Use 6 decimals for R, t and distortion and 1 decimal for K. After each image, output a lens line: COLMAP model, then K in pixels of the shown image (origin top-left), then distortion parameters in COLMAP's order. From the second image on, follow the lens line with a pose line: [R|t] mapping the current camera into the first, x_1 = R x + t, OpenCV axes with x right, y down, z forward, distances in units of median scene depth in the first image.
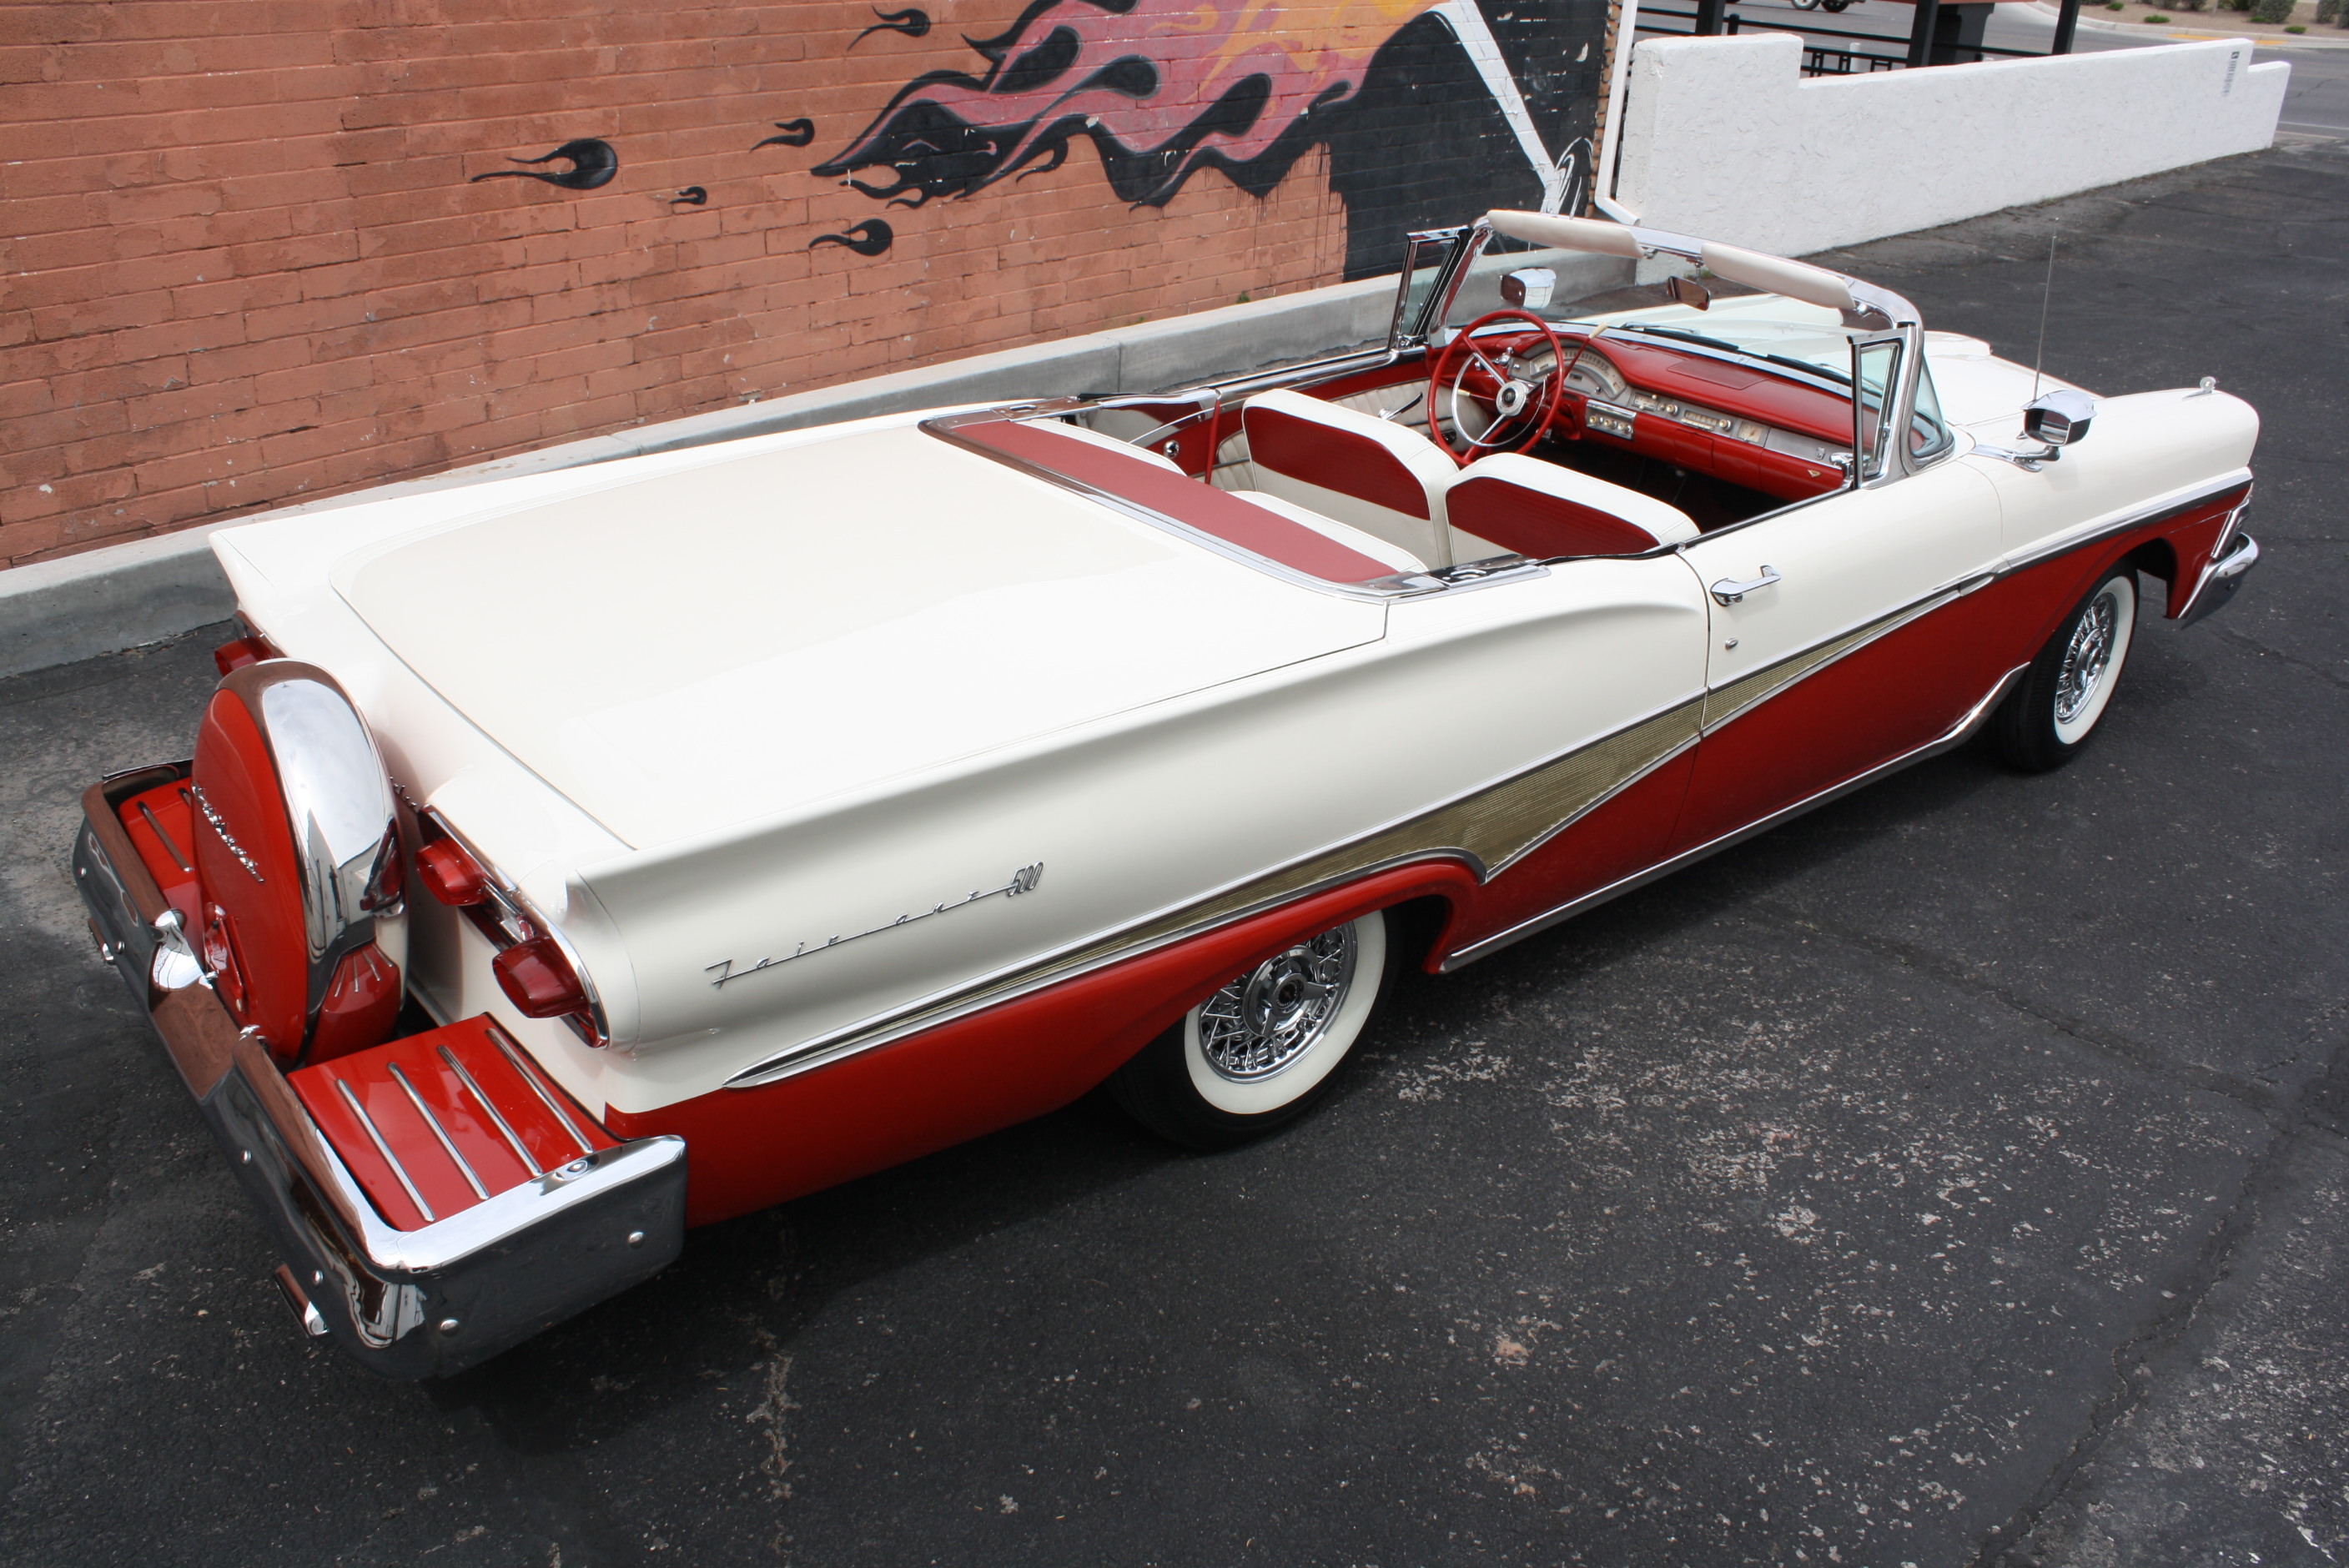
lens RADIAL K [[1965.5, 0, 1187.9], [0, 1965.5, 757.4], [0, 0, 1]] dist [-0.147905, 0.121486]
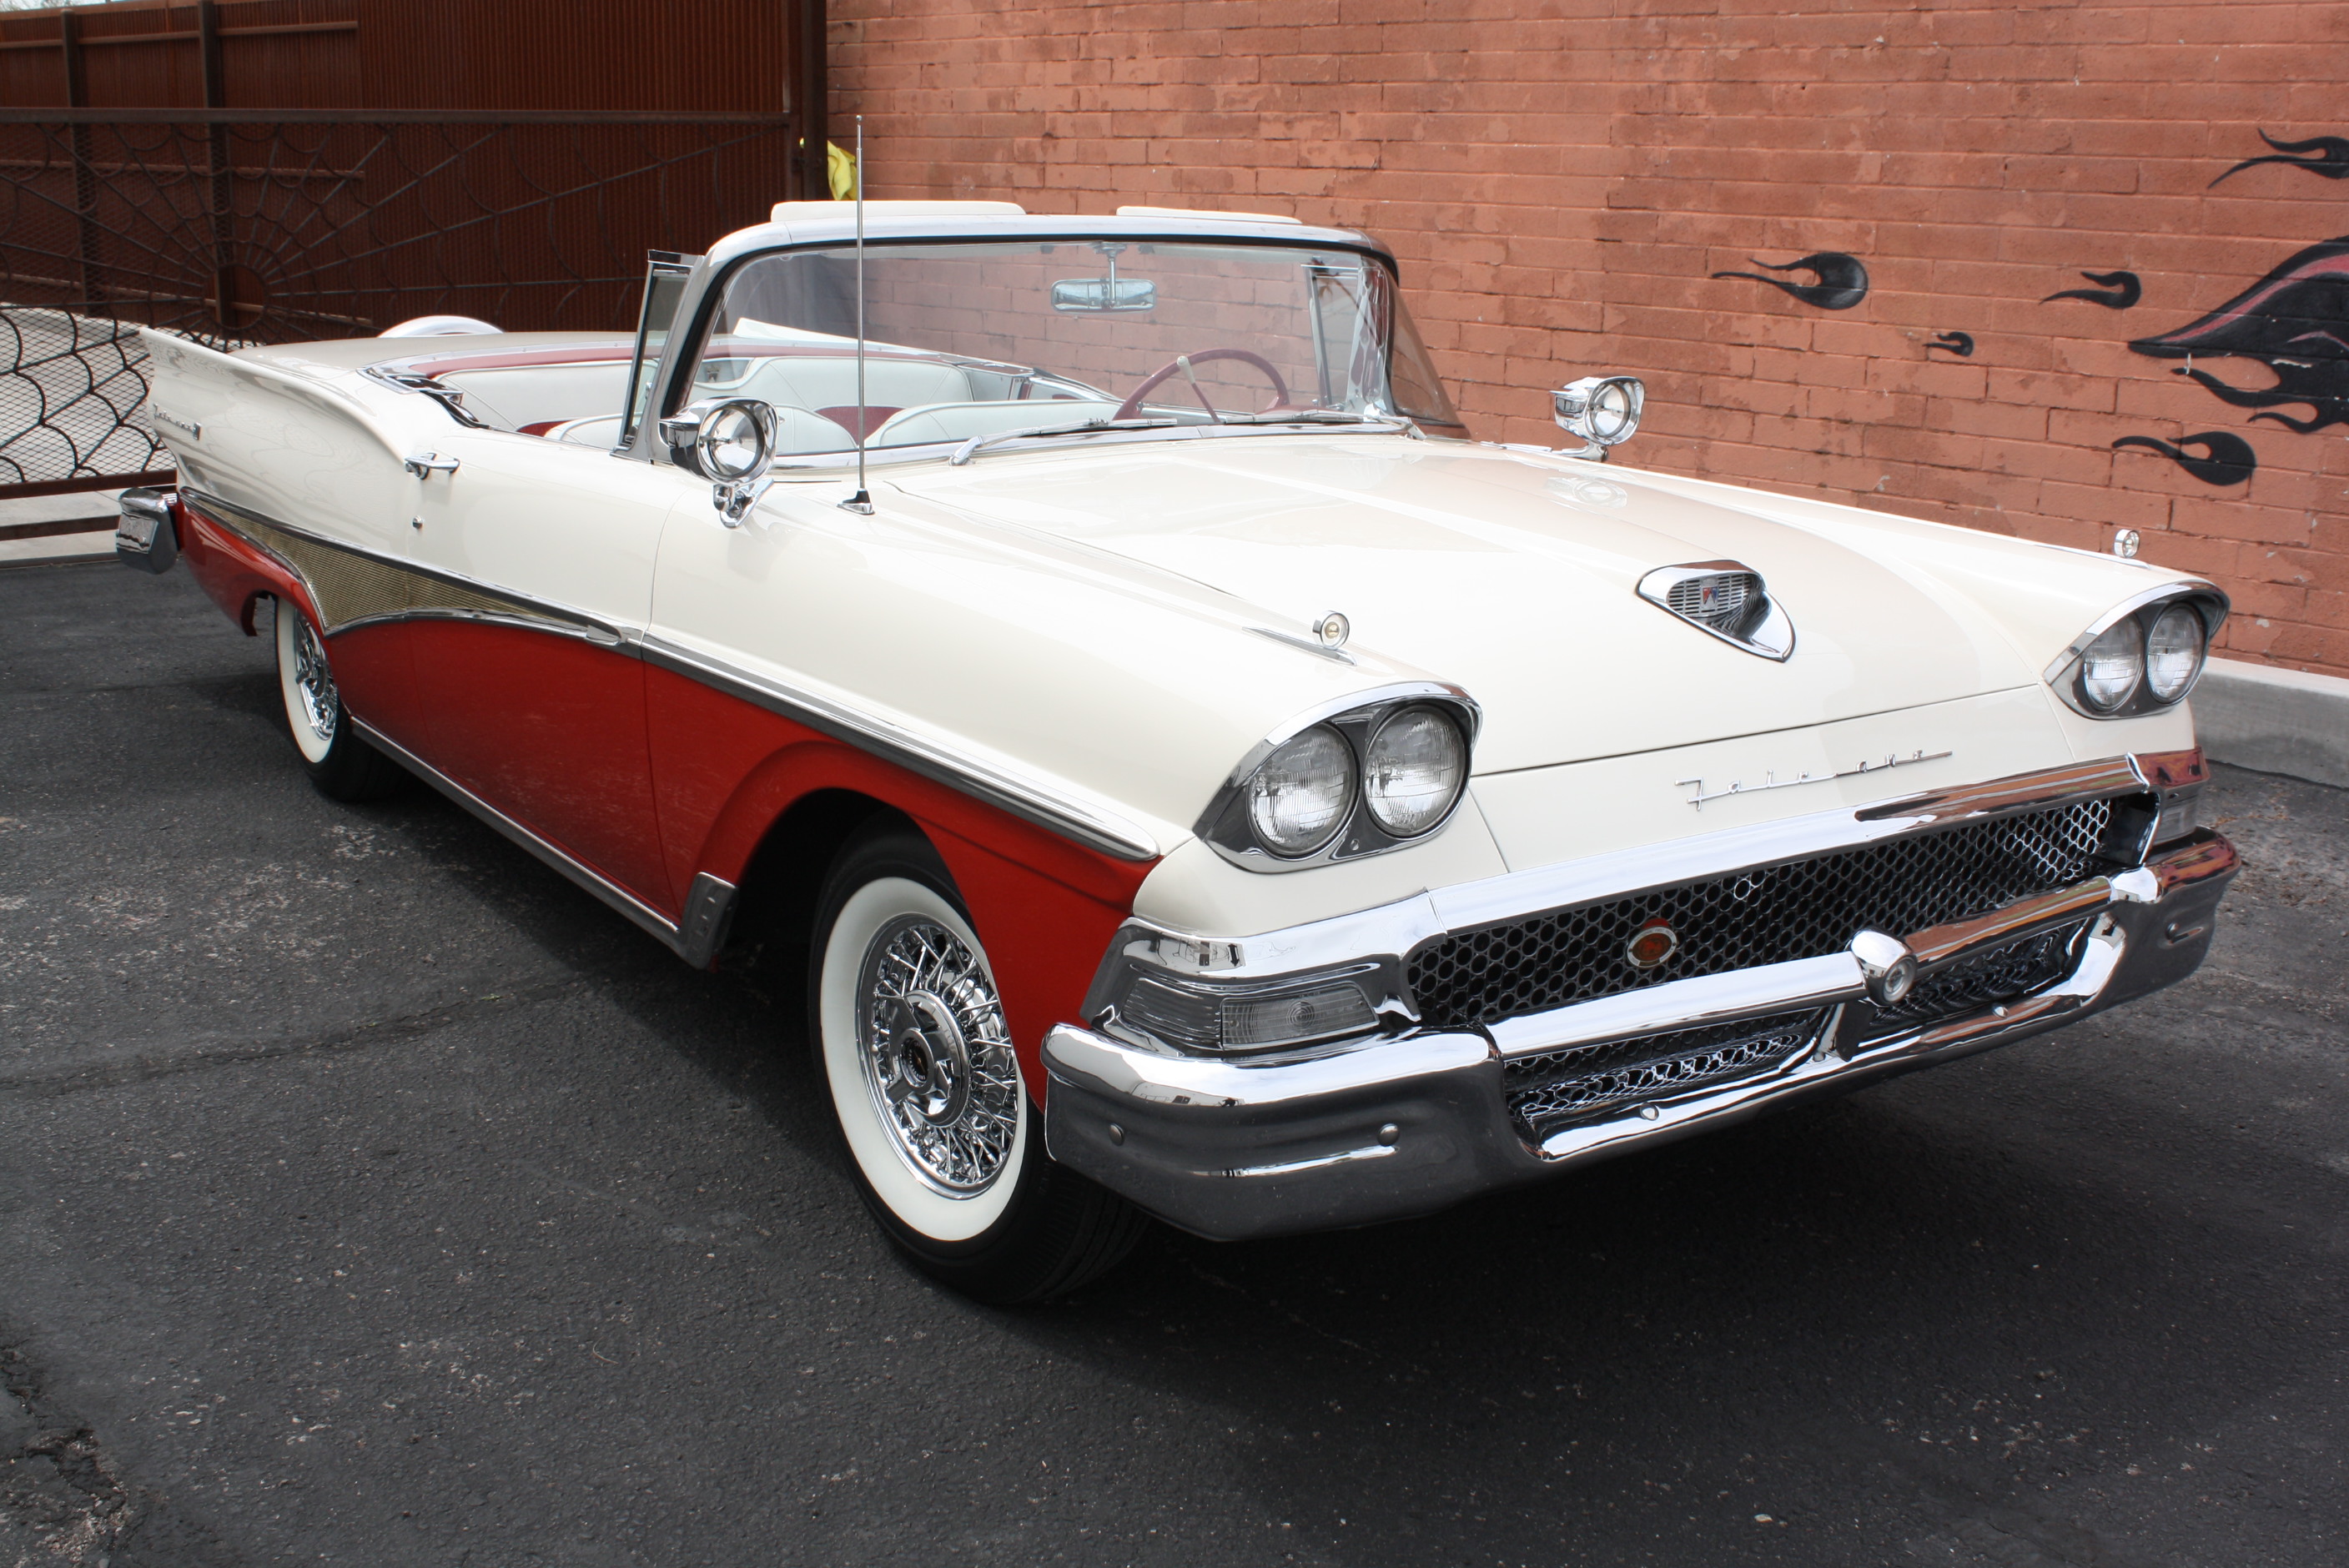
lens RADIAL K [[2456.2, 0, 1253.9], [0, 2456.2, 793.4], [0, 0, 1]] dist [-0.080793, 0.000000]
pose [[-0.053939, 0.208712, -0.976488, 0.855950], [-0.449921, 0.867939, 0.210364, -0.223054], [0.891438, 0.450690, 0.047088, 0.824895]]
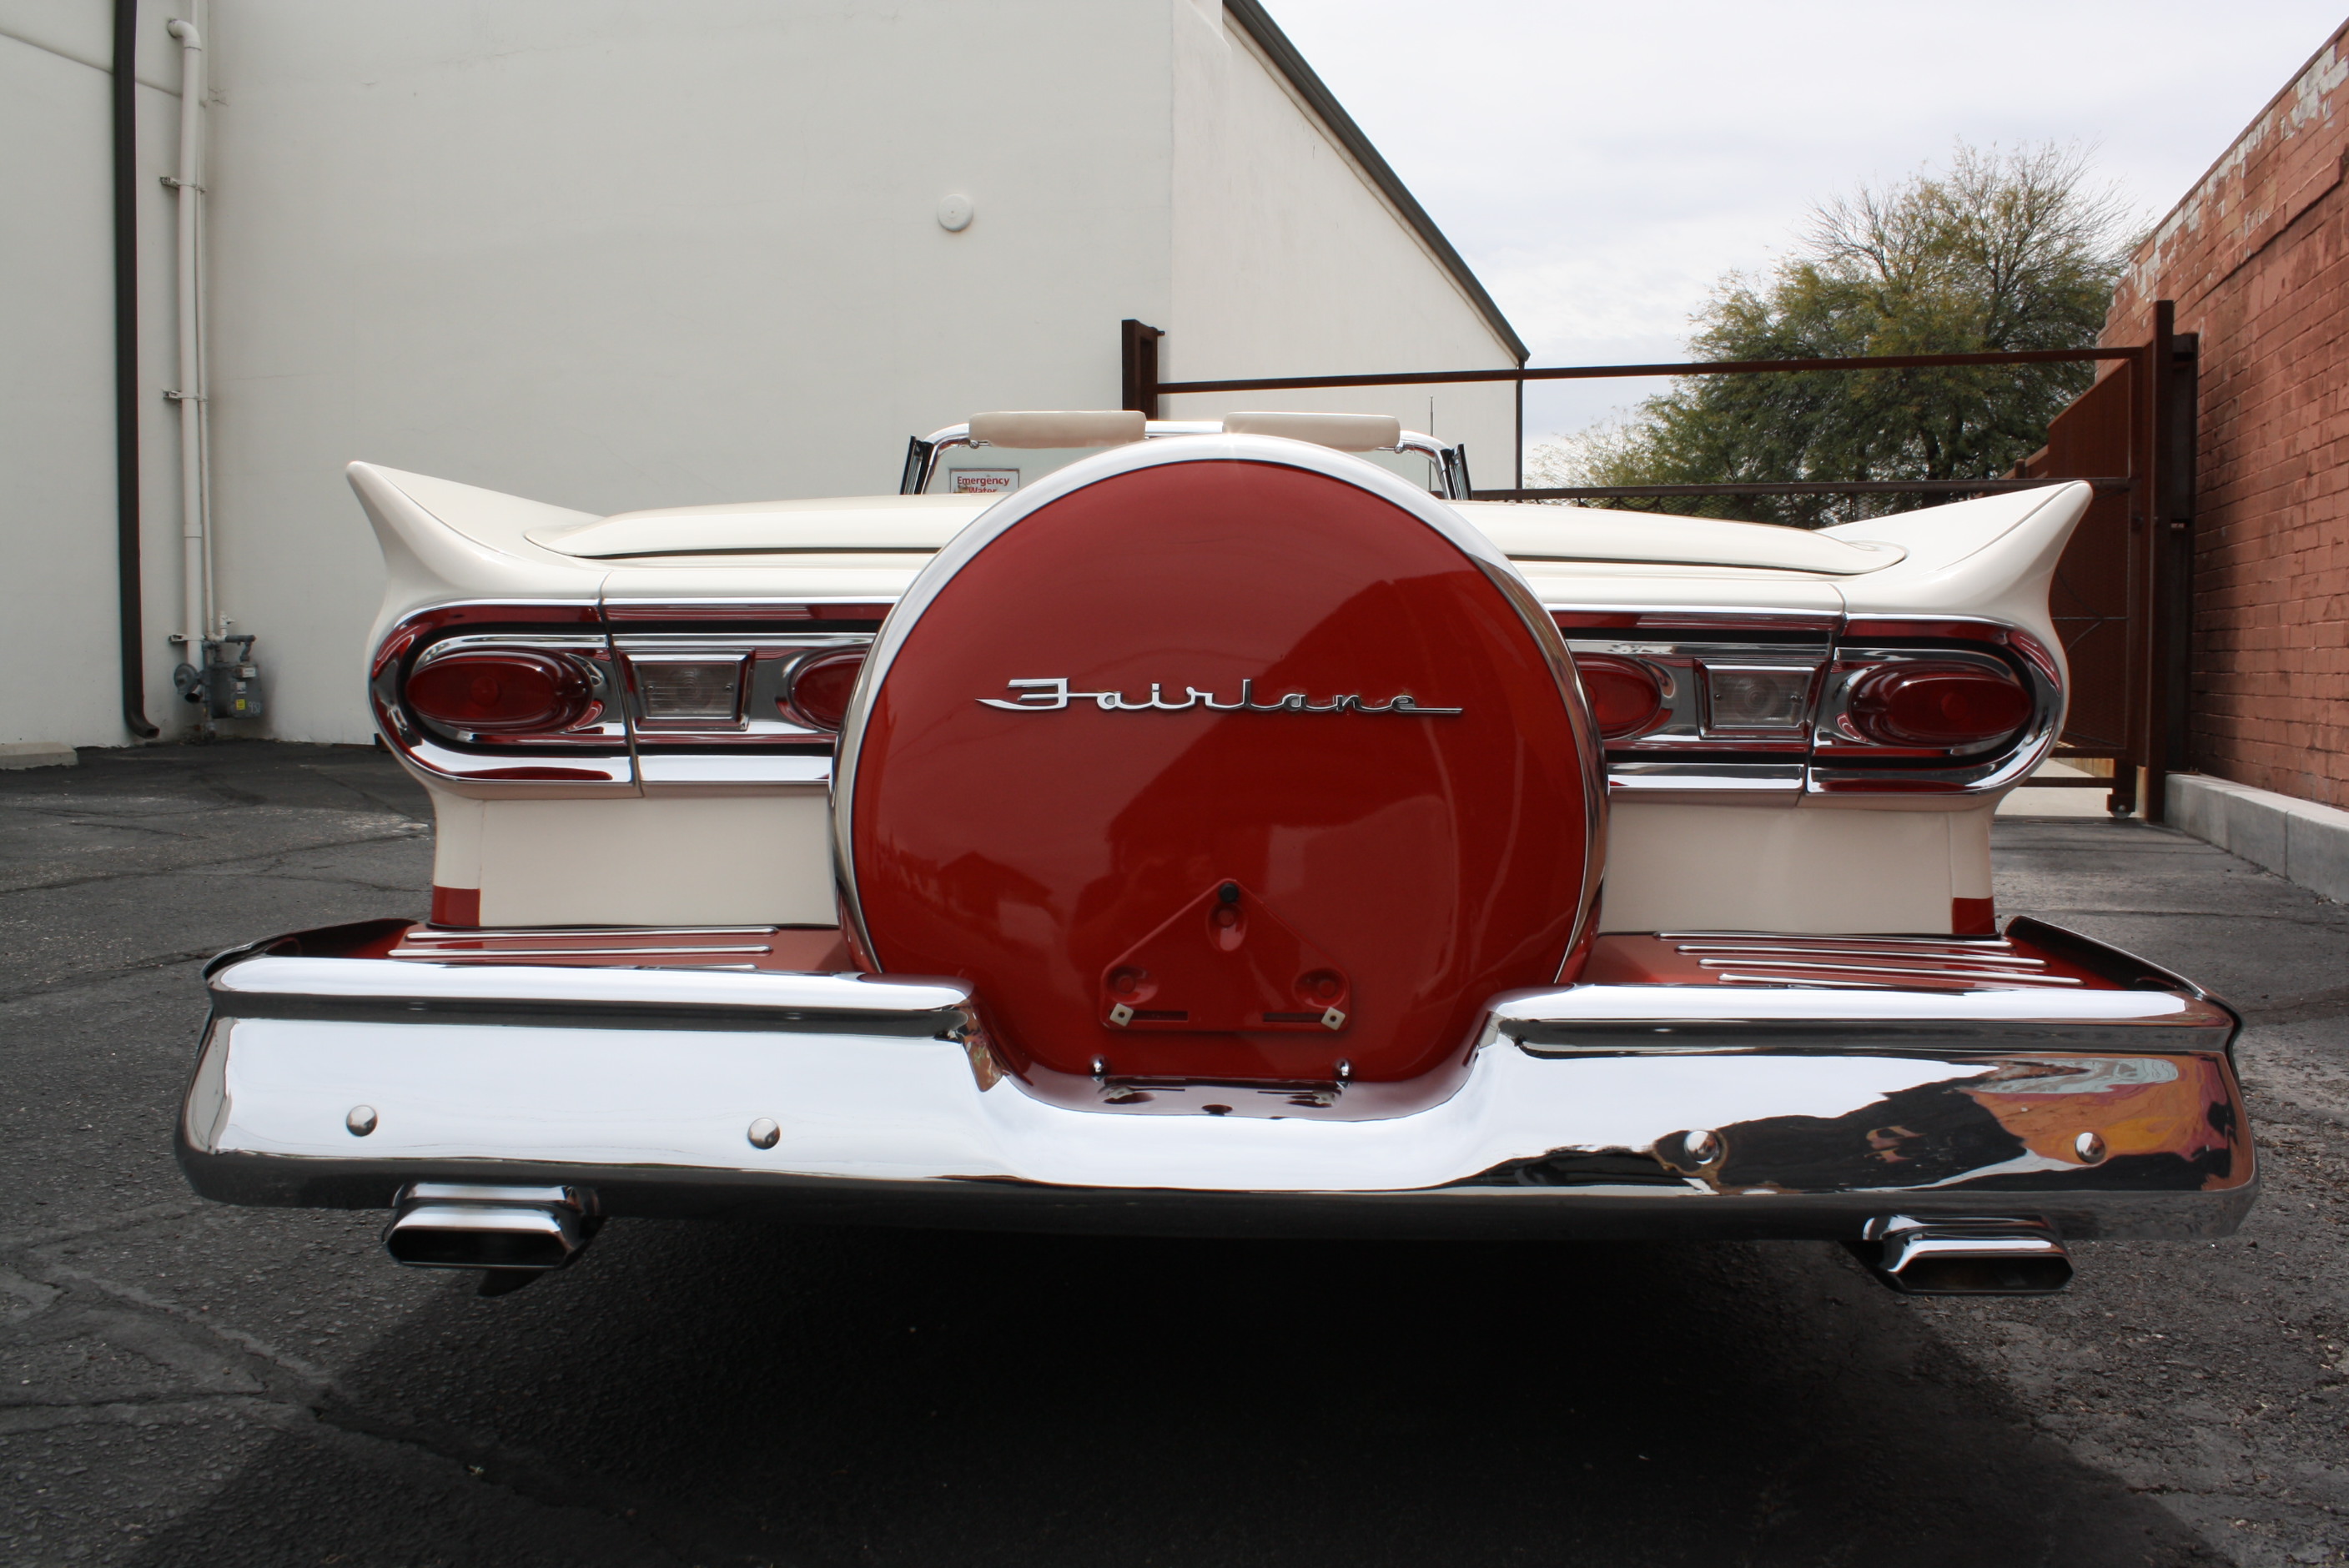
lens RADIAL K [[1965.5, 0, 1214.5], [0, 1965.5, 833.7], [0, 0, 1]] dist [-0.147905, 0.121486]
pose [[-0.894483, -0.006819, -0.447051, 0.463267], [-0.230380, 0.863956, 0.447777, -0.380686], [0.383179, 0.503520, -0.774365, 1.374026]]
